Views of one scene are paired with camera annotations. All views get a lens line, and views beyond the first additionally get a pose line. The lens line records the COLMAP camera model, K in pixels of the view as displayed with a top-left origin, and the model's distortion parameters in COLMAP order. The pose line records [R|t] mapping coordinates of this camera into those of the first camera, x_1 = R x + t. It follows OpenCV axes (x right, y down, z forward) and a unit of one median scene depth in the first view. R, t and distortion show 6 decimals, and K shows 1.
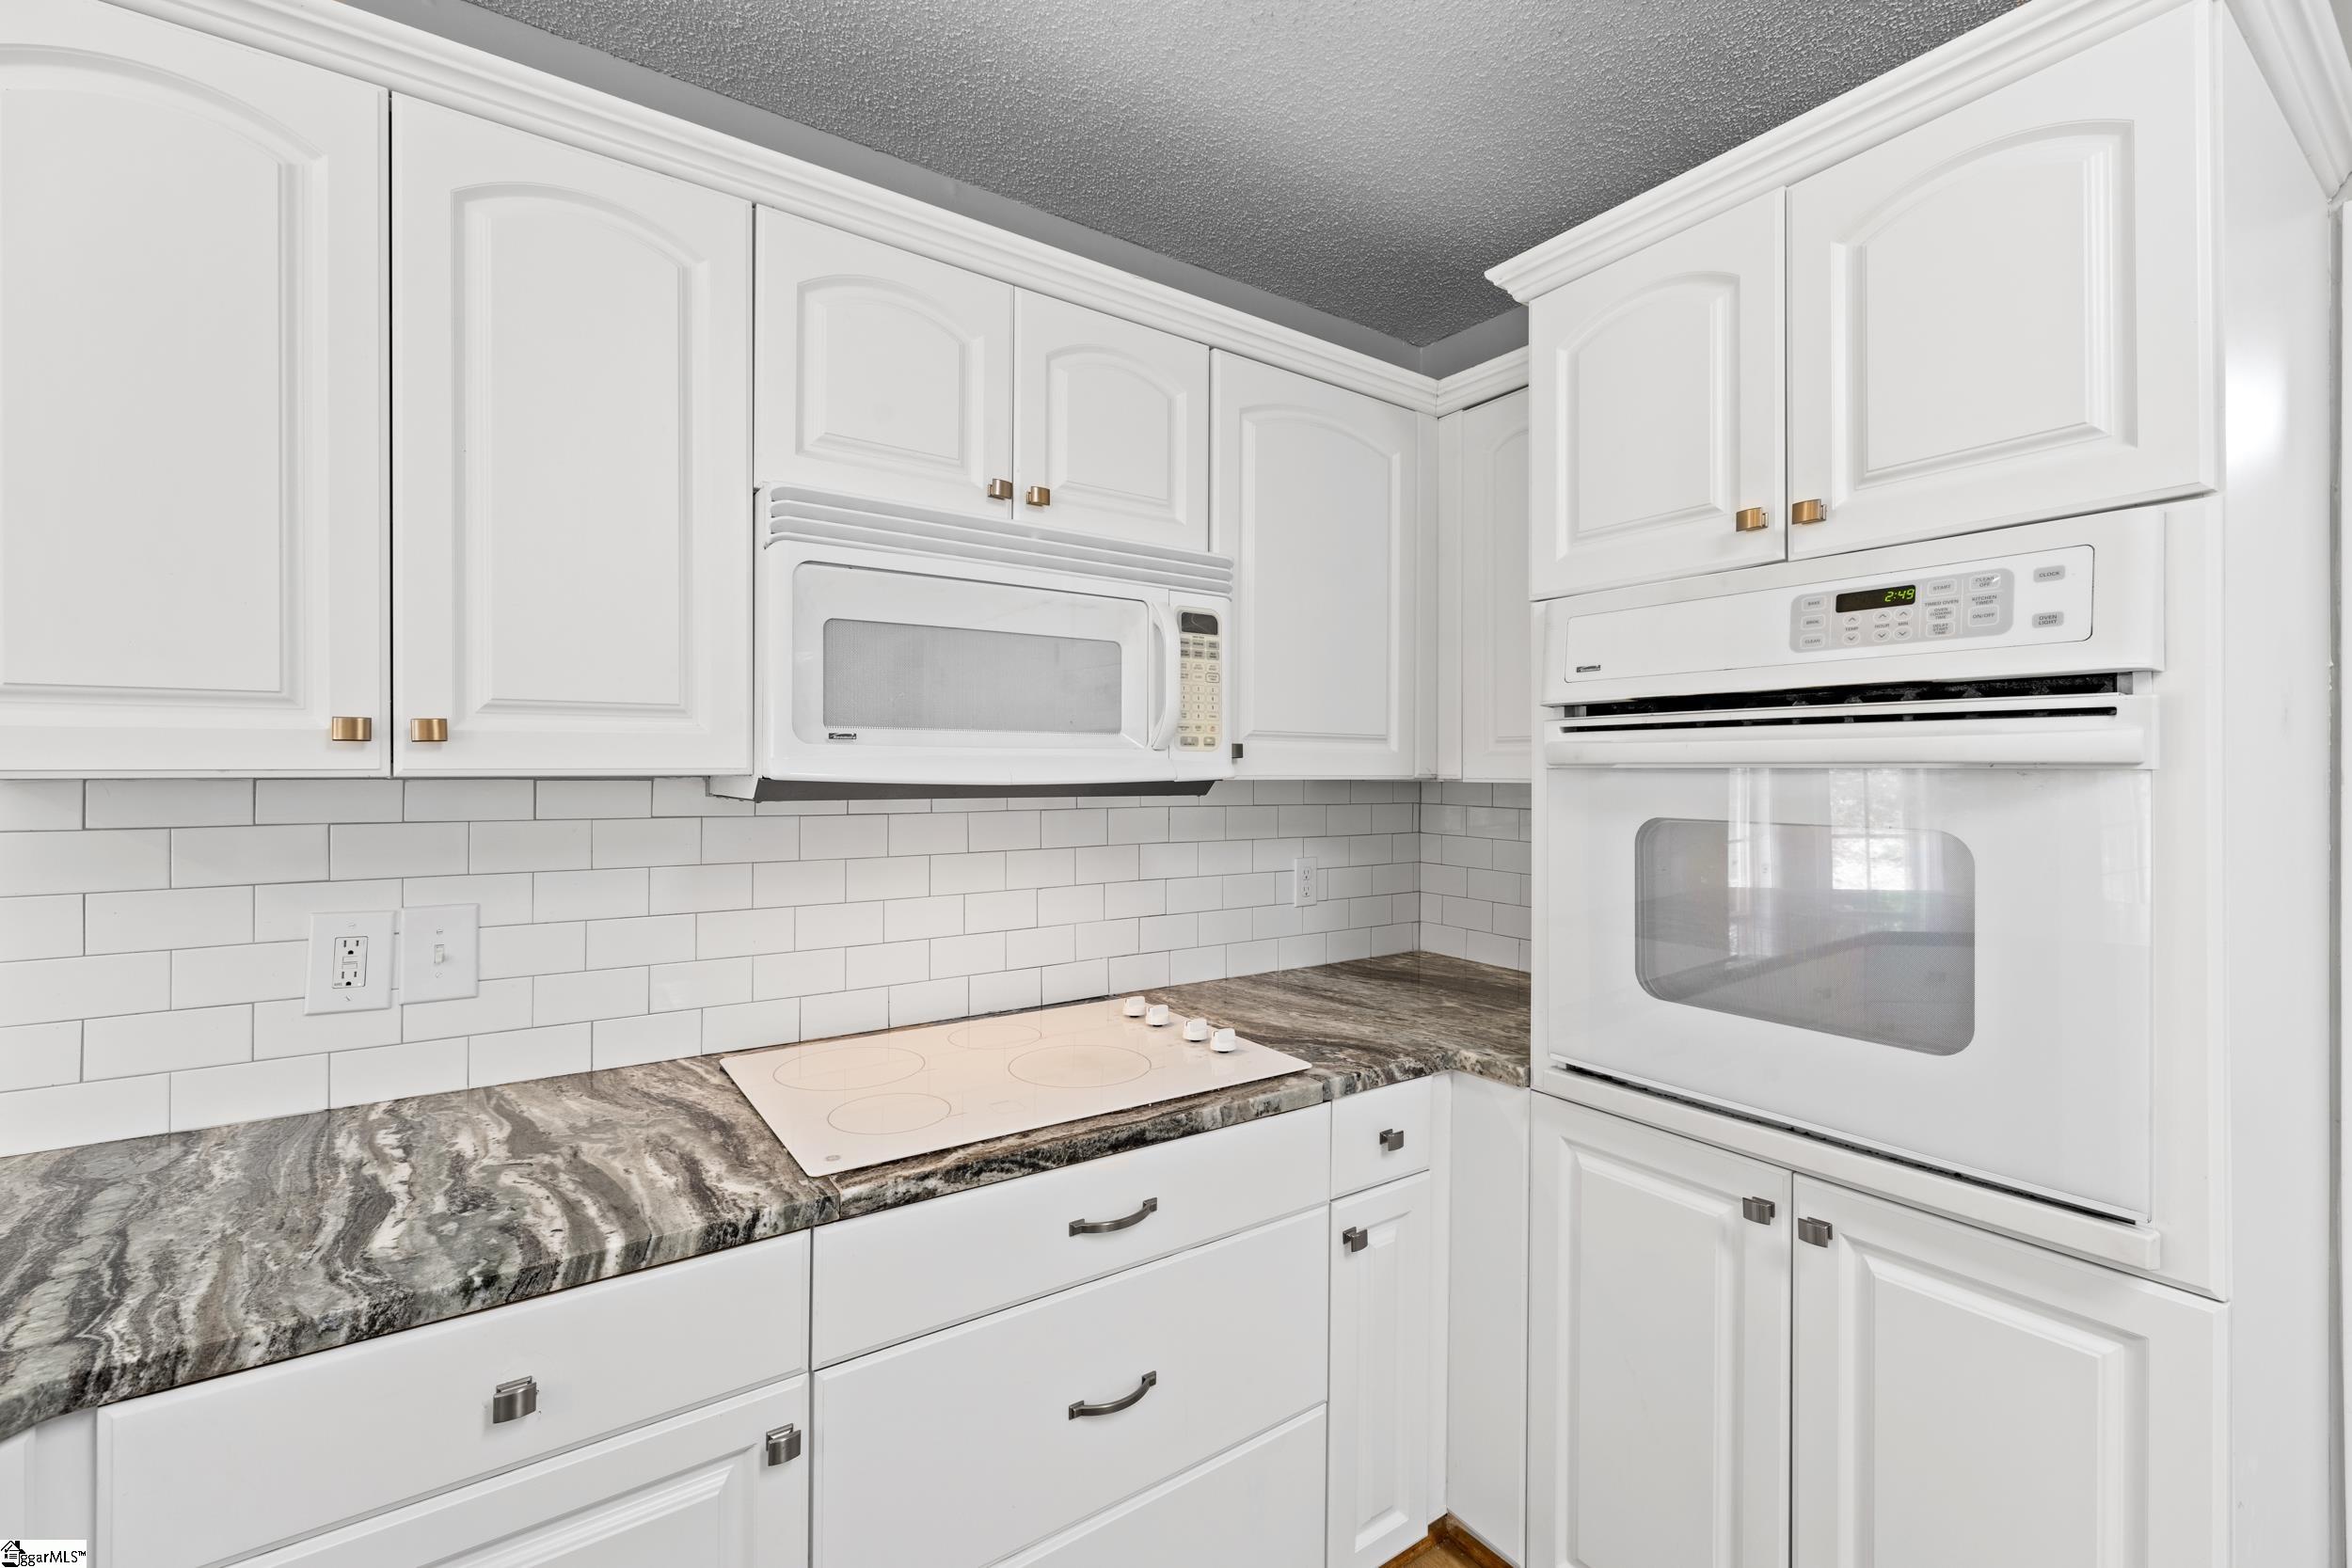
lens RADIAL K [[990.8, 0, 1173.9], [0, 990.8, 767.7], [0, 0, 1]] dist [-0.001996, 0.000646]
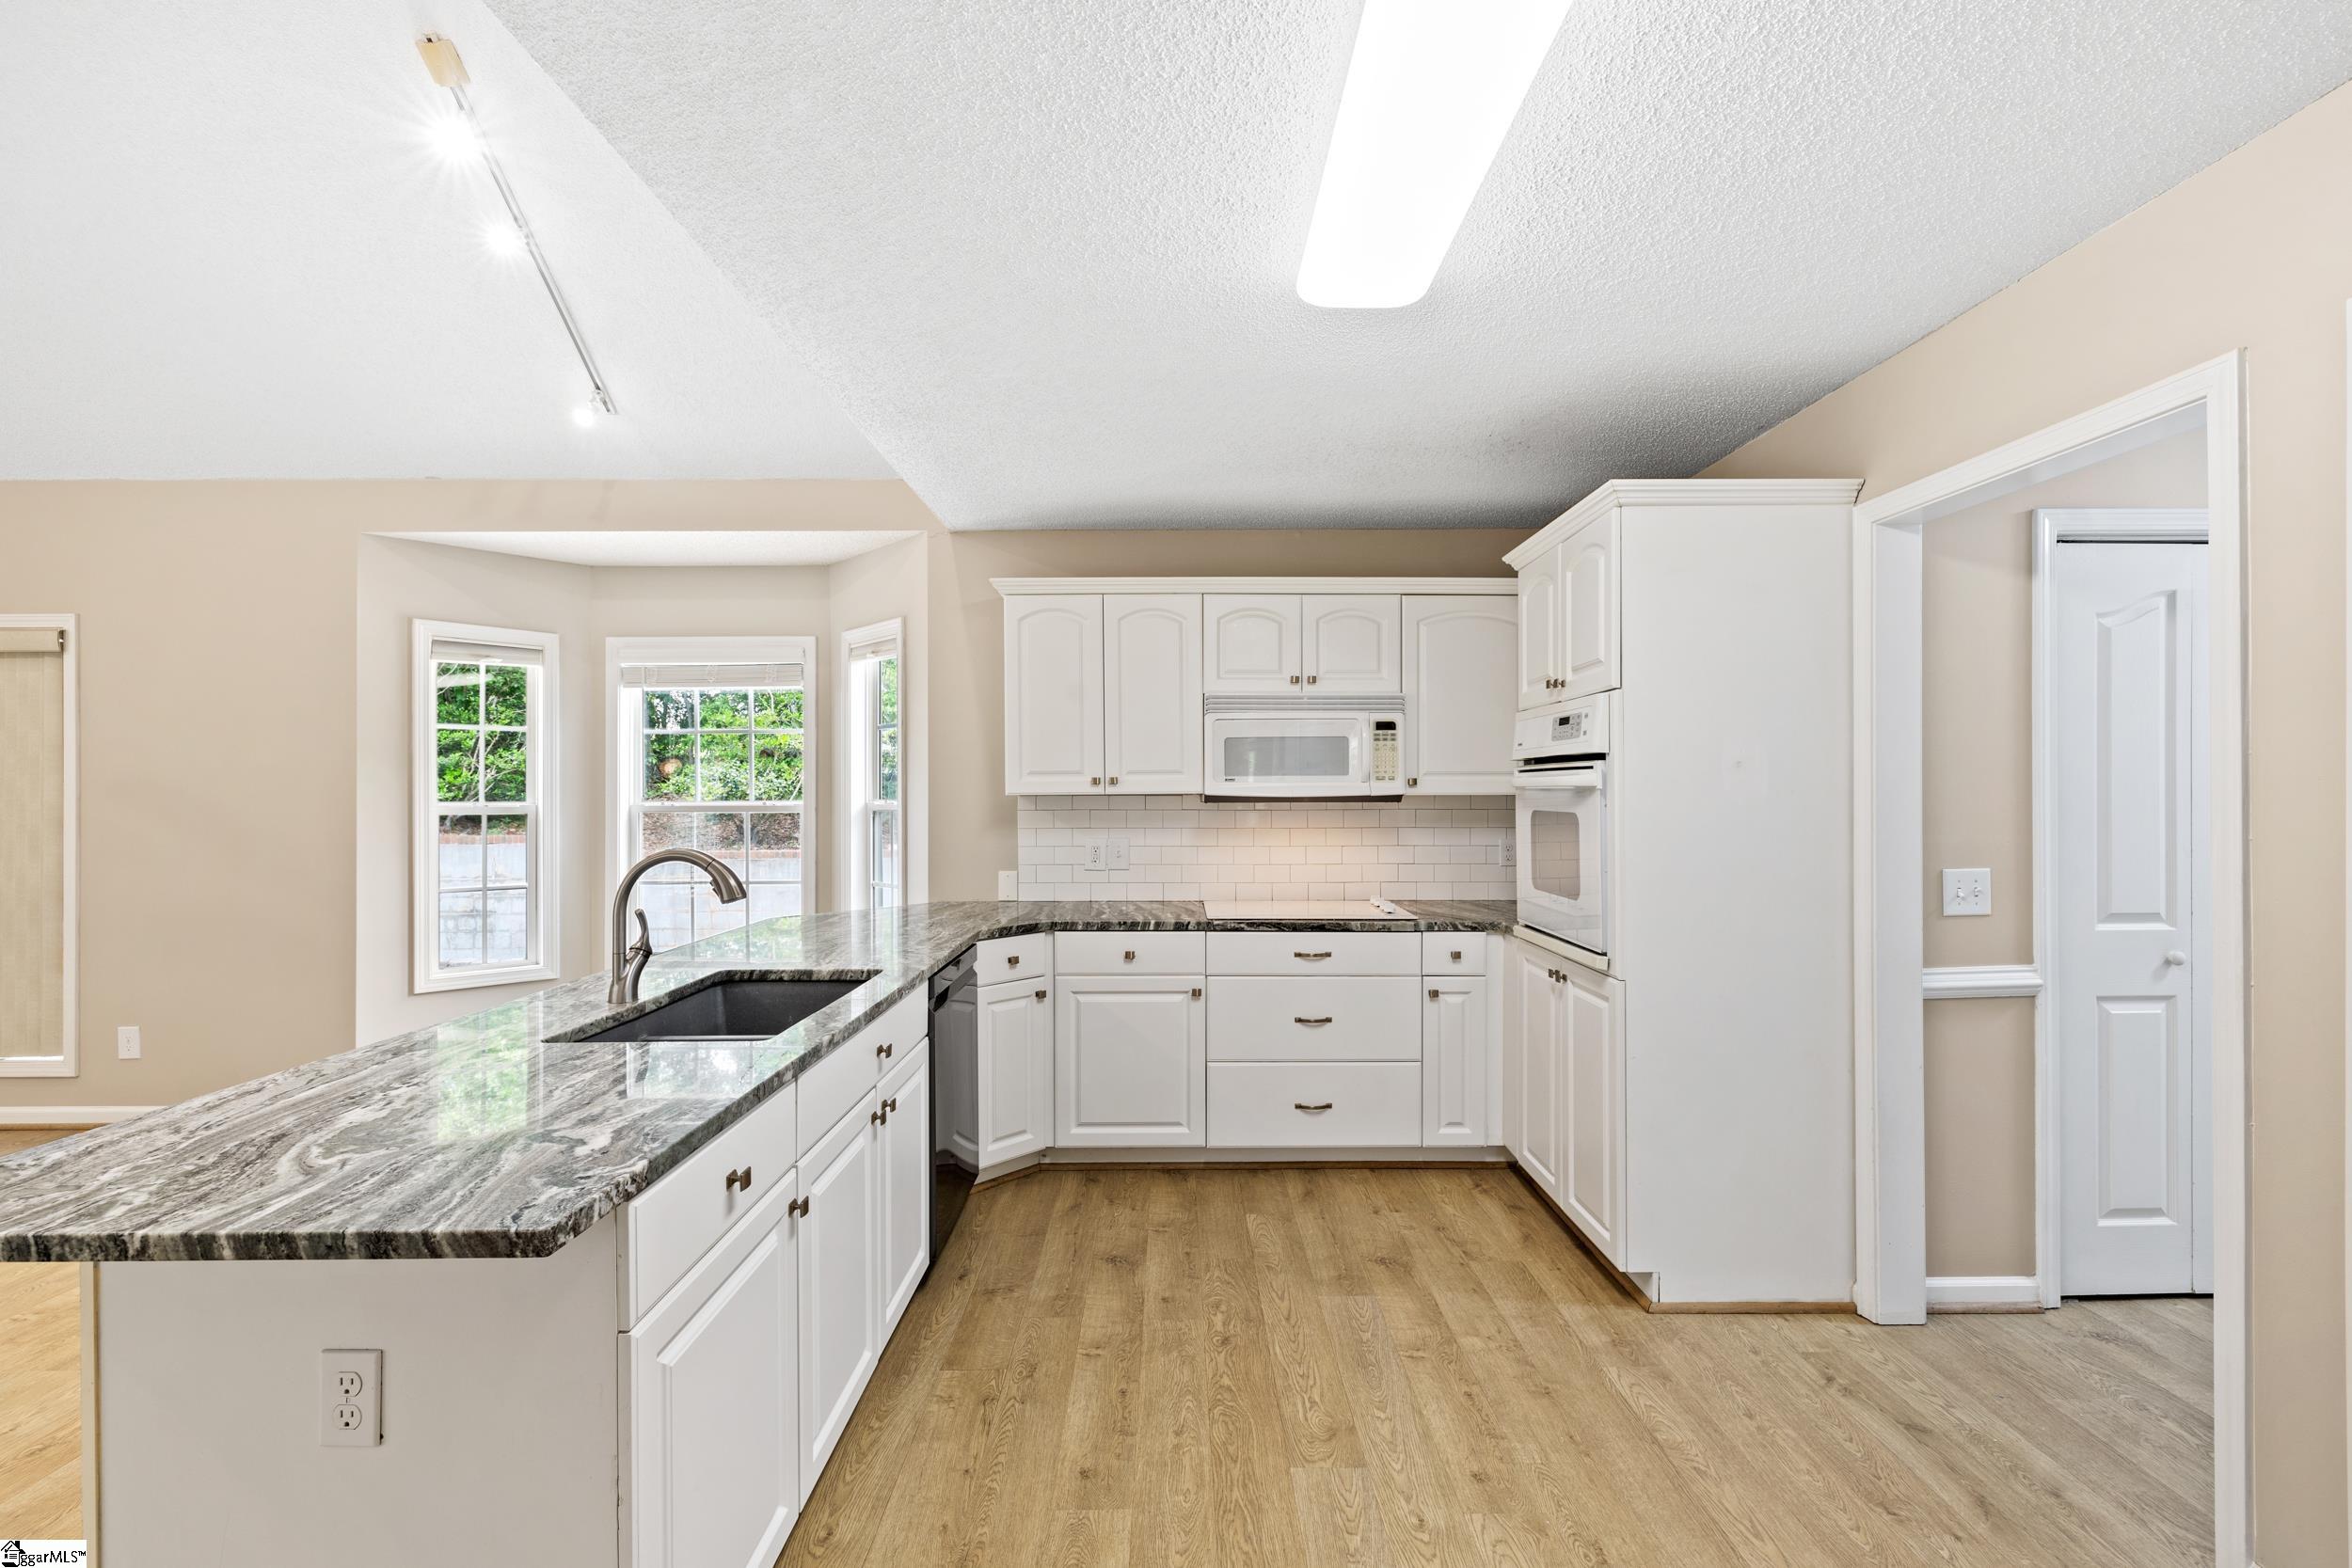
lens RADIAL K [[990.8, 0, 1183.8], [0, 990.8, 795.5], [0, 0, 1]] dist [-0.001996, 0.000646]
pose [[0.823702, -0.003439, -0.567013, 1.010741], [0.007253, 0.999964, 0.004471, -0.000195], [0.566977, -0.007795, 0.823697, -1.223049]]
